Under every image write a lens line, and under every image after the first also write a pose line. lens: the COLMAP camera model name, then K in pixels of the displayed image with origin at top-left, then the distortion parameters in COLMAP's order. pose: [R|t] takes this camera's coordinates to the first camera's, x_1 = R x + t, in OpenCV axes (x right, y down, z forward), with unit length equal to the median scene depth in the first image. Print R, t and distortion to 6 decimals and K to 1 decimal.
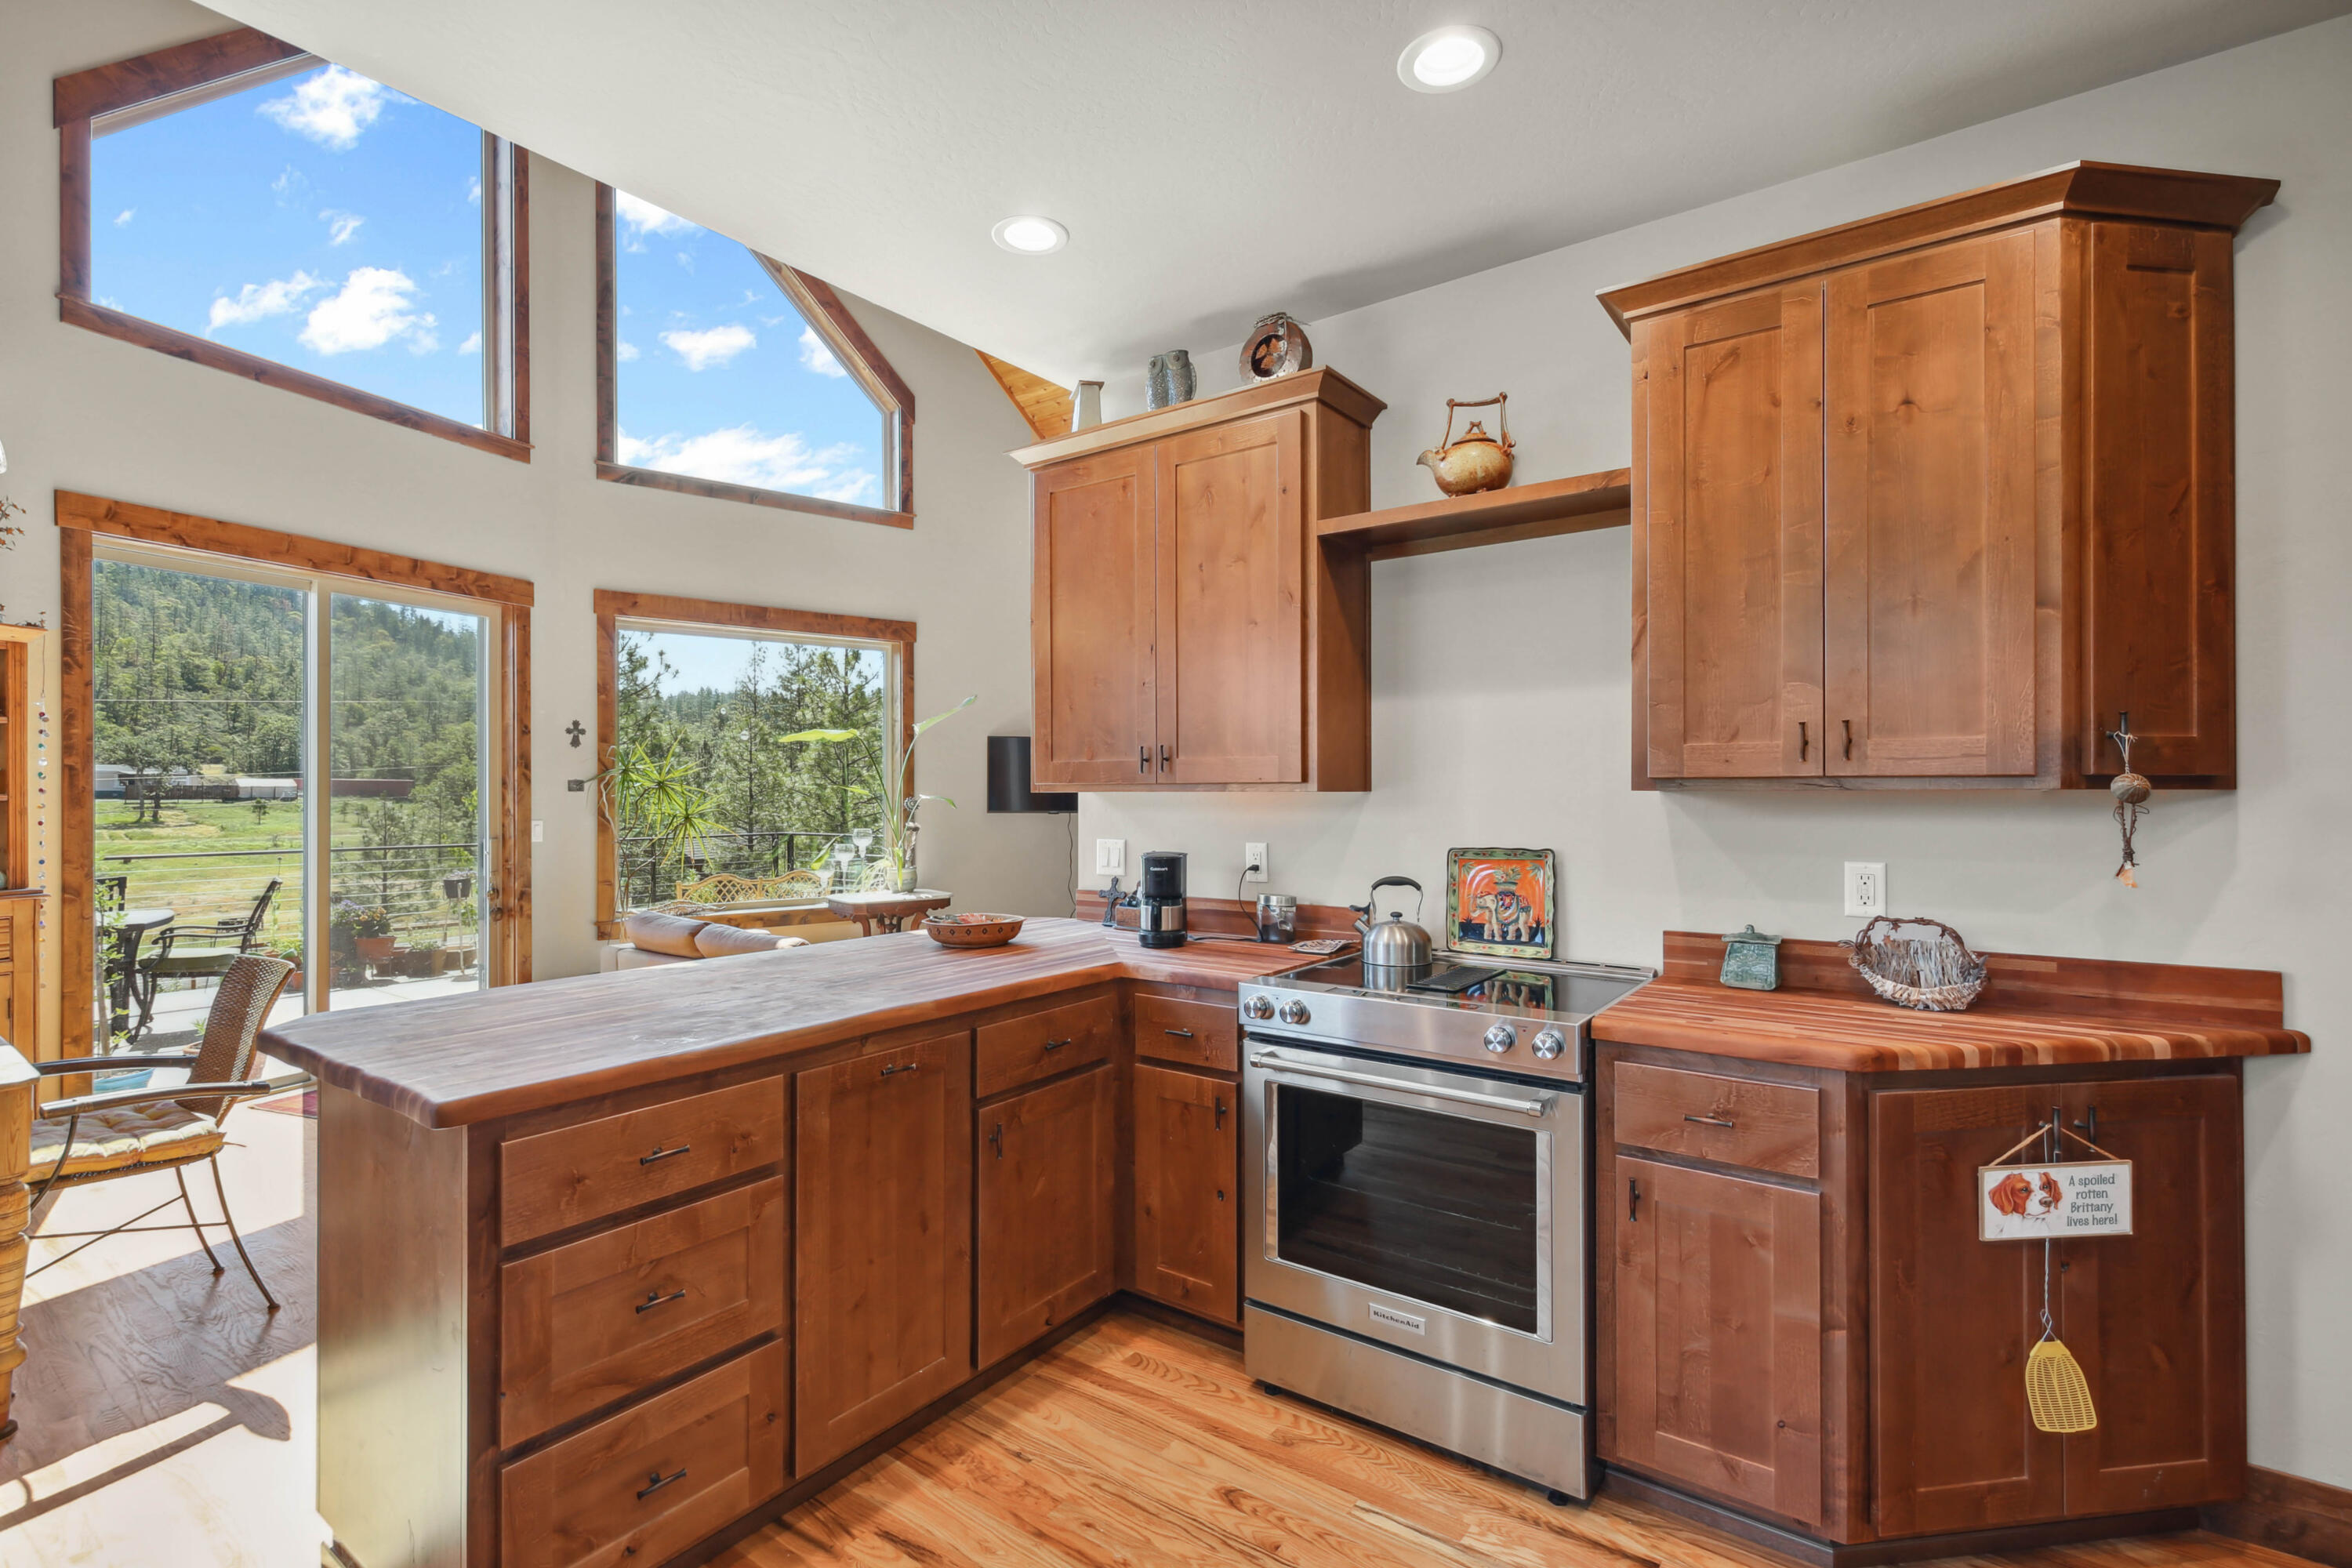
lens RADIAL K [[1073.4, 0, 1176.0], [0, 1073.4, 784.0], [0, 0, 1]] dist [-0.000766, 0.000027]
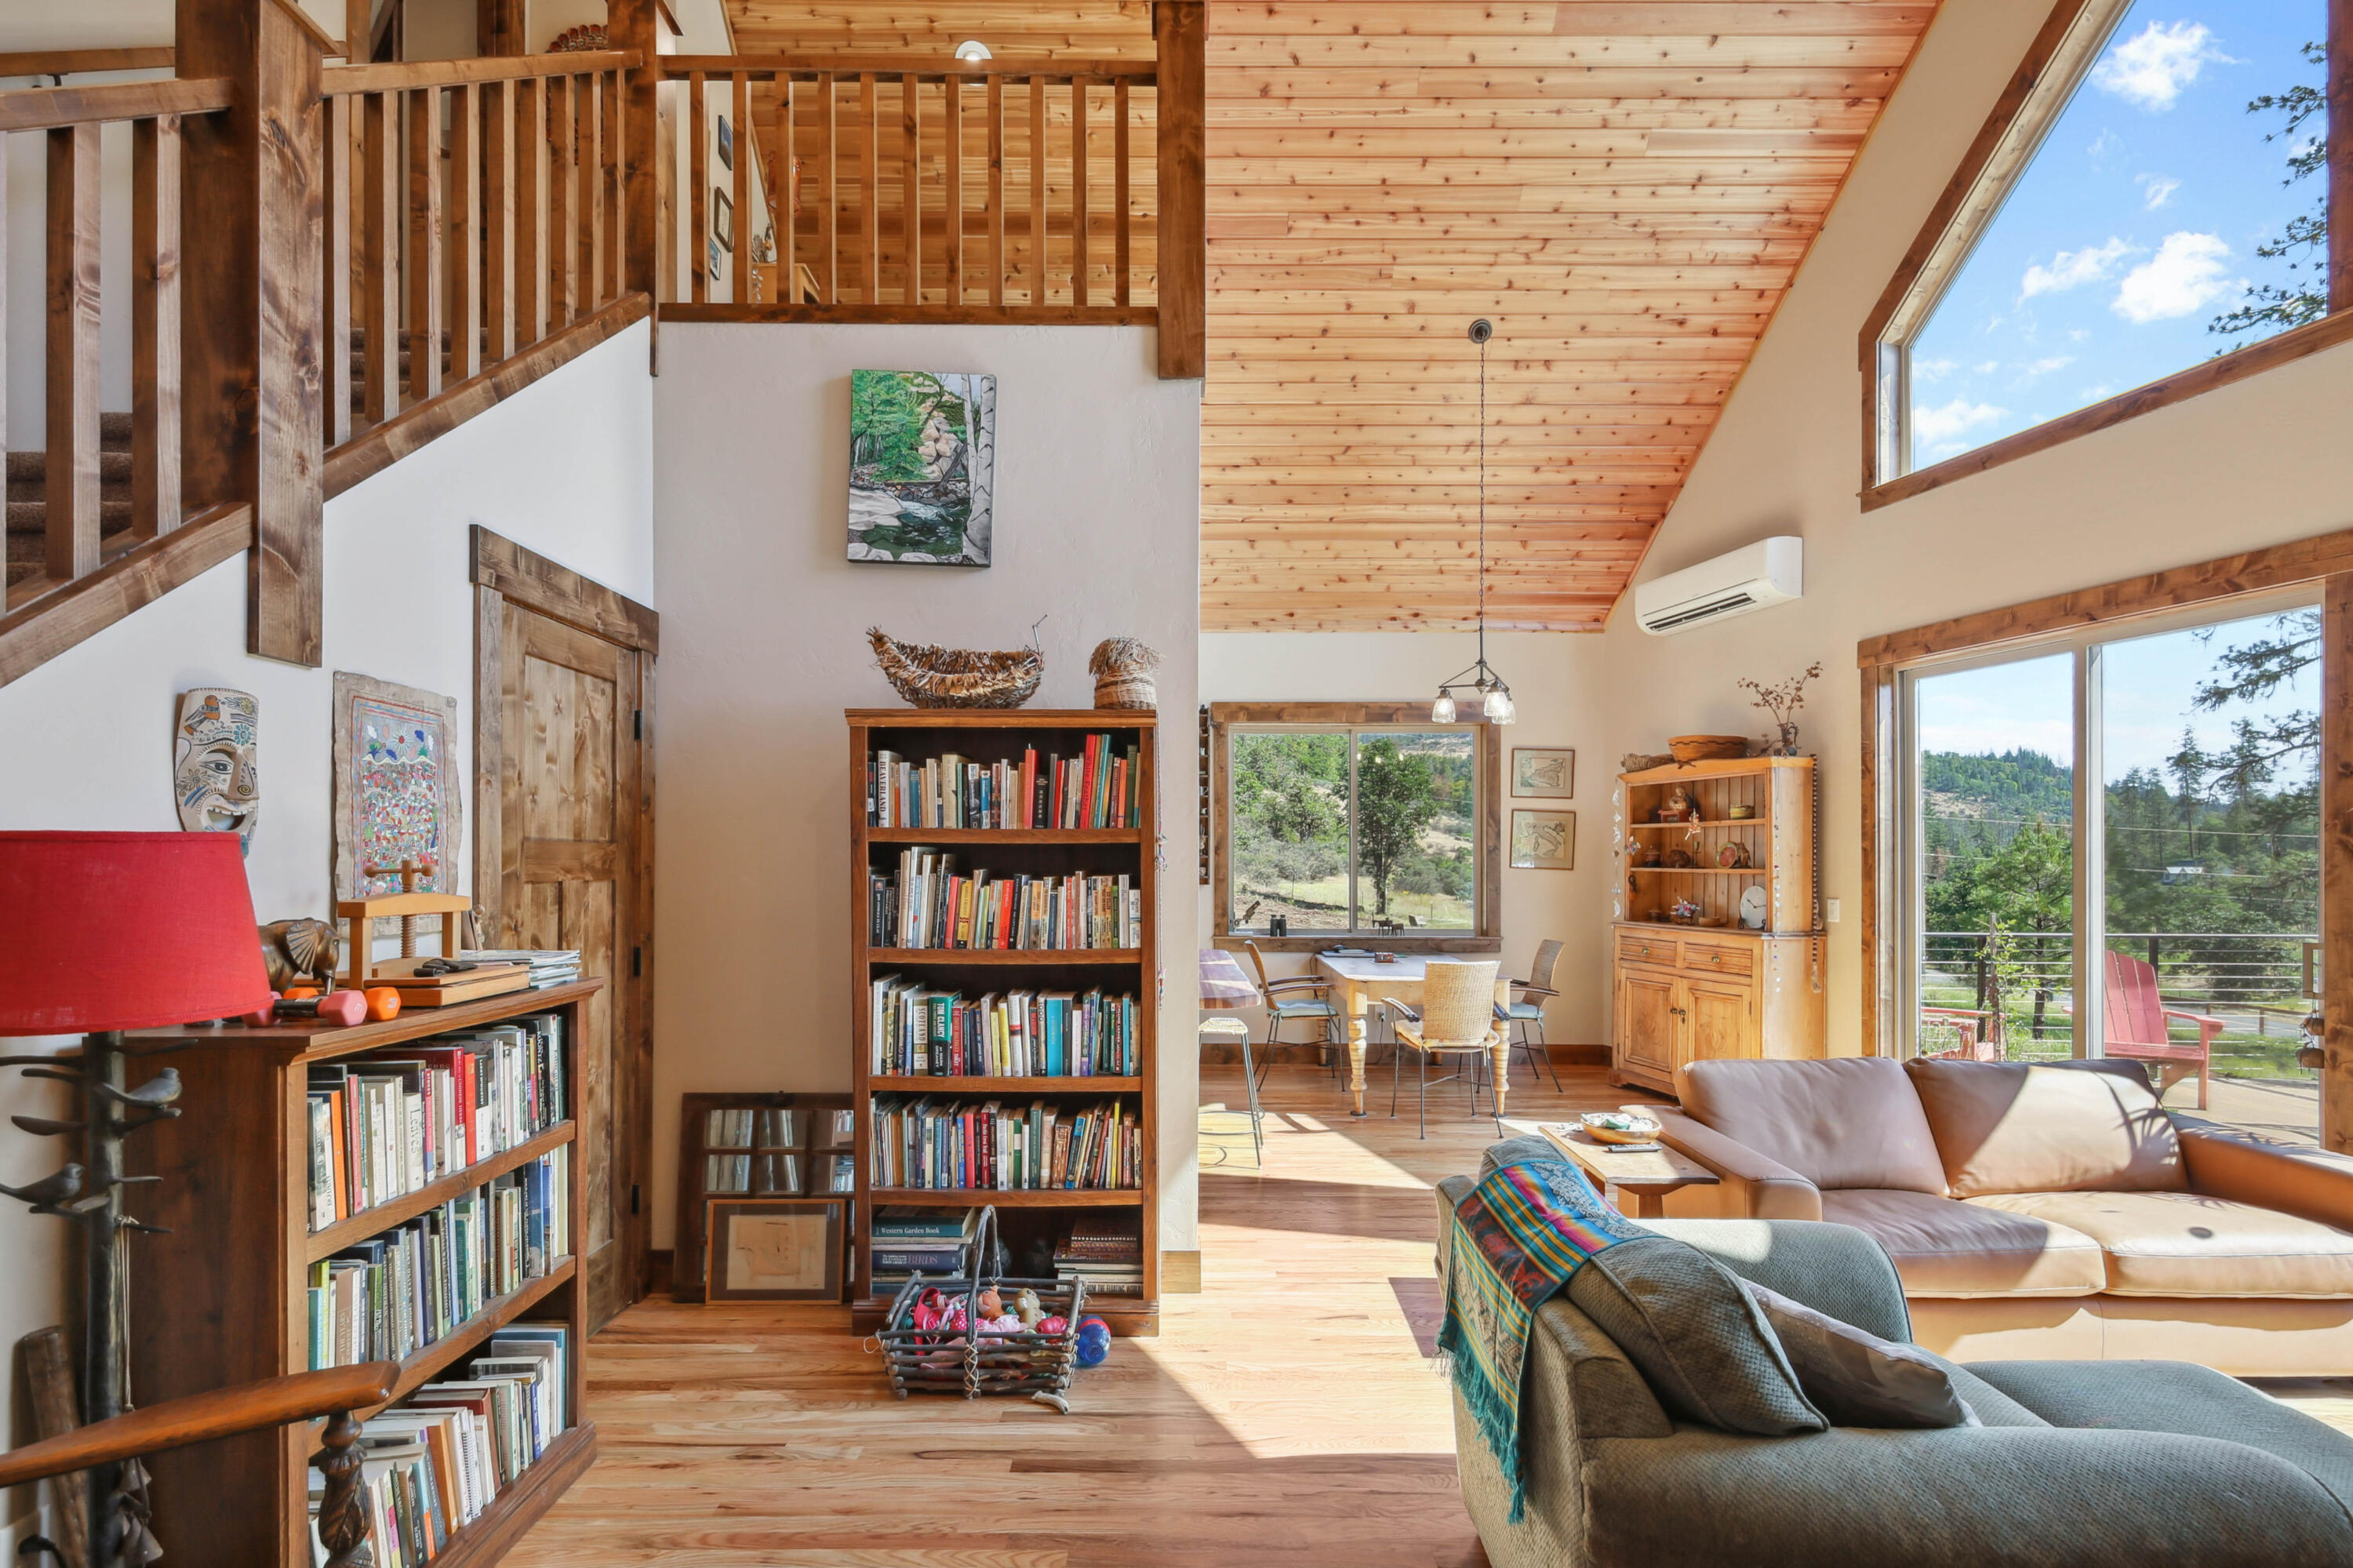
lens RADIAL K [[1115.9, 0, 1176.3], [0, 1115.9, 862.2], [0, 0, 1]] dist [0.006144, -0.001364]
pose [[-0.809021, 0.001316, -0.587779, 0.272843], [0.001928, 0.999998, -0.000414, 0.002196], [0.587777, -0.001468, -0.809022, 0.932885]]
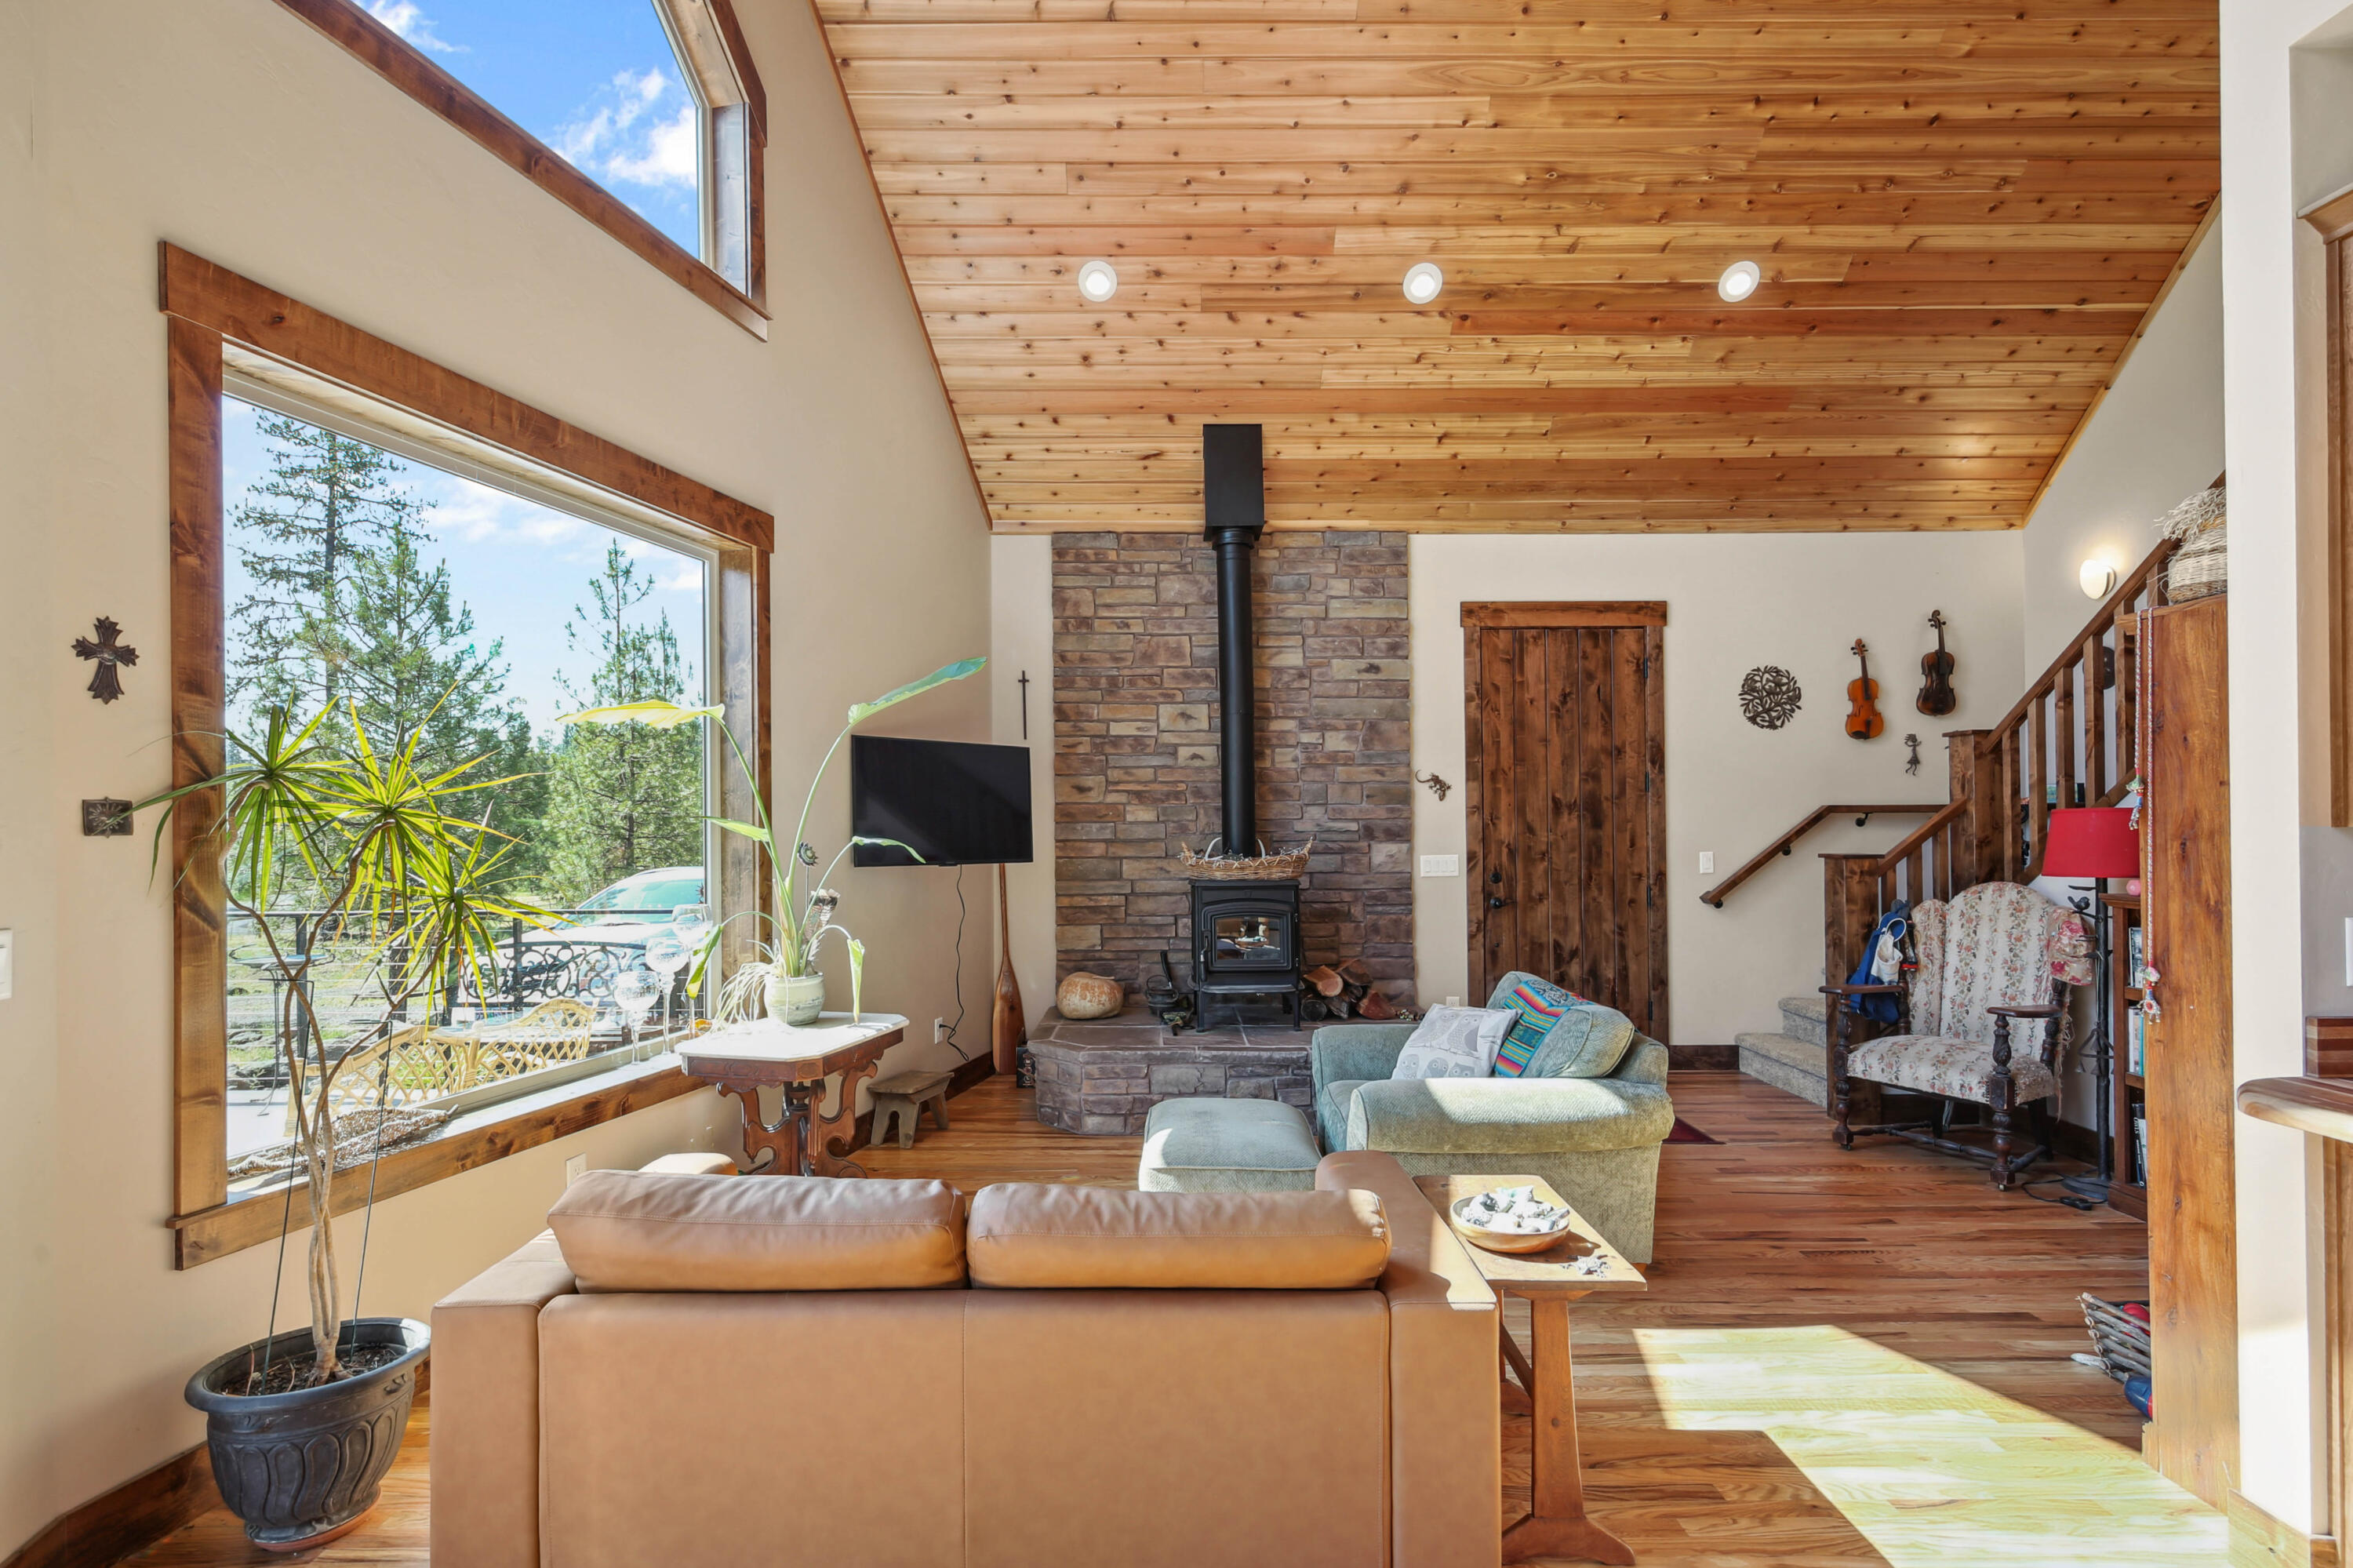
lens RADIAL K [[1109.8, 0, 1180.3], [0, 1109.8, 825.3], [0, 0, 1]] dist [0.012959, -0.005234]
pose [[0.797203, -0.000775, 0.603711, -0.431502], [0.001587, 0.999998, -0.000813, 0.004211], [-0.603709, 0.001606, 0.797203, 0.453067]]
